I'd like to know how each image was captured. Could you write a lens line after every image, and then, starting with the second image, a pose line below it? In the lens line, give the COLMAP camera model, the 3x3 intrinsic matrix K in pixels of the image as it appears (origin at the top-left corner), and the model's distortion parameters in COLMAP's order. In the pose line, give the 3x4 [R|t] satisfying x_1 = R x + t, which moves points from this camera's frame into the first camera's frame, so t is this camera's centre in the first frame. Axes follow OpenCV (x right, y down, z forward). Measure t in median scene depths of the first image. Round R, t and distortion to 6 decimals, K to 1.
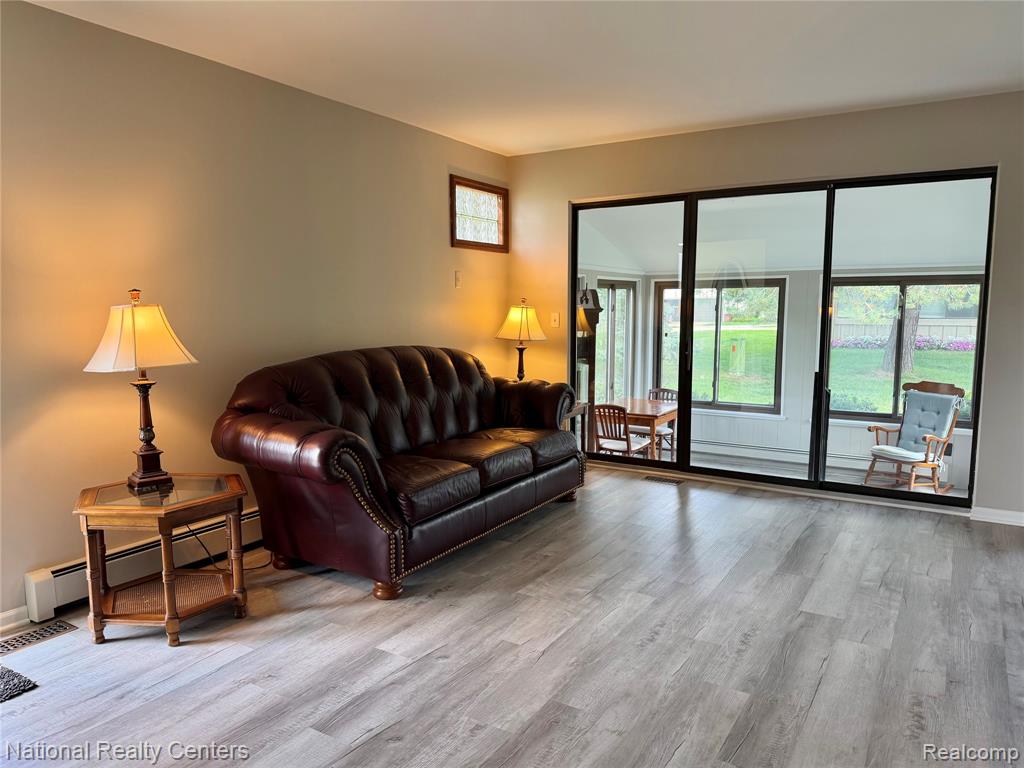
lens RADIAL K [[712.1, 0, 508.7], [0, 712.1, 387.0], [0, 0, 1]] dist [0.068662, -0.104072]
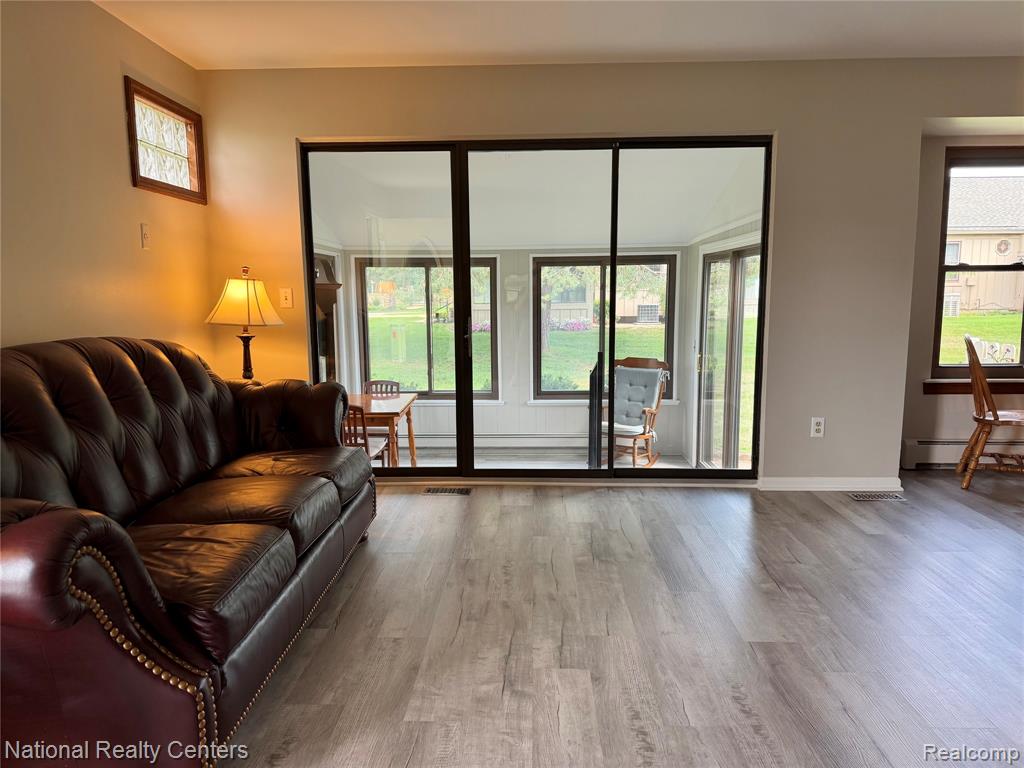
lens RADIAL K [[712.1, 0, 508.7], [0, 712.1, 387.0], [0, 0, 1]] dist [0.068662, -0.104072]
pose [[0.866104, -0.069030, 0.495075, -0.121854], [0.061813, 0.997607, 0.030961, -0.010212], [-0.496028, 0.003786, 0.868298, 0.249892]]
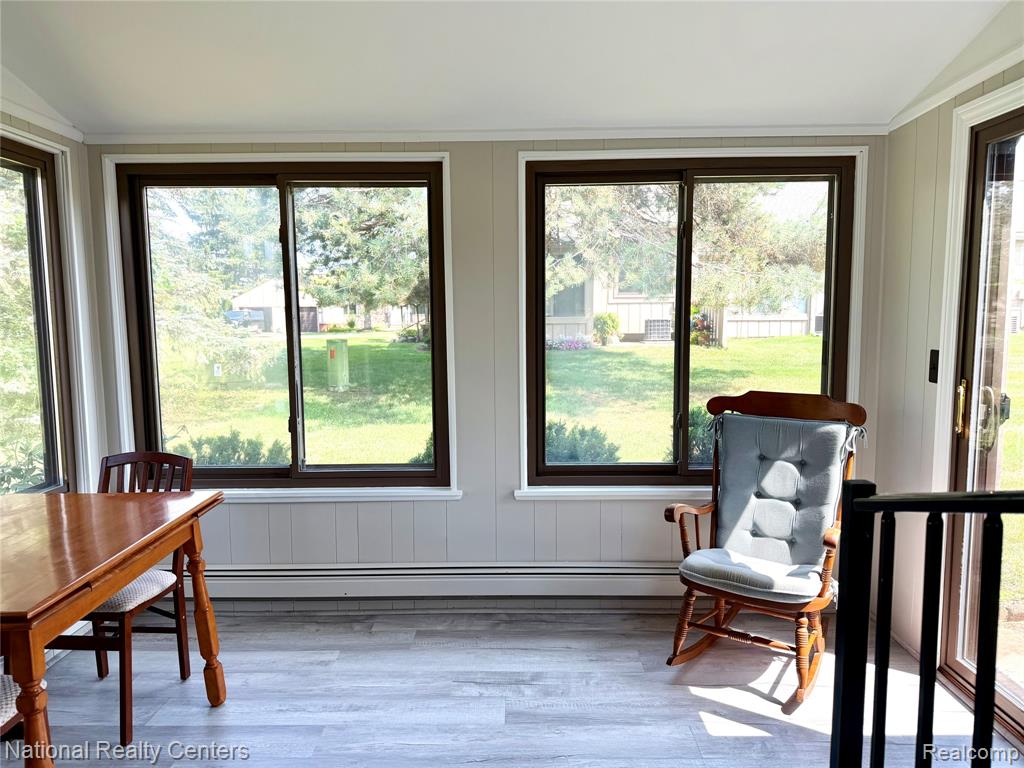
lens RADIAL K [[712.1, 0, 508.7], [0, 712.1, 387.0], [0, 0, 1]] dist [0.068662, -0.104072]
pose [[0.854681, -0.055903, 0.516135, 0.289568], [0.065186, 0.997873, 0.000137, -0.028057], [-0.515044, 0.033528, 0.856507, 0.929845]]
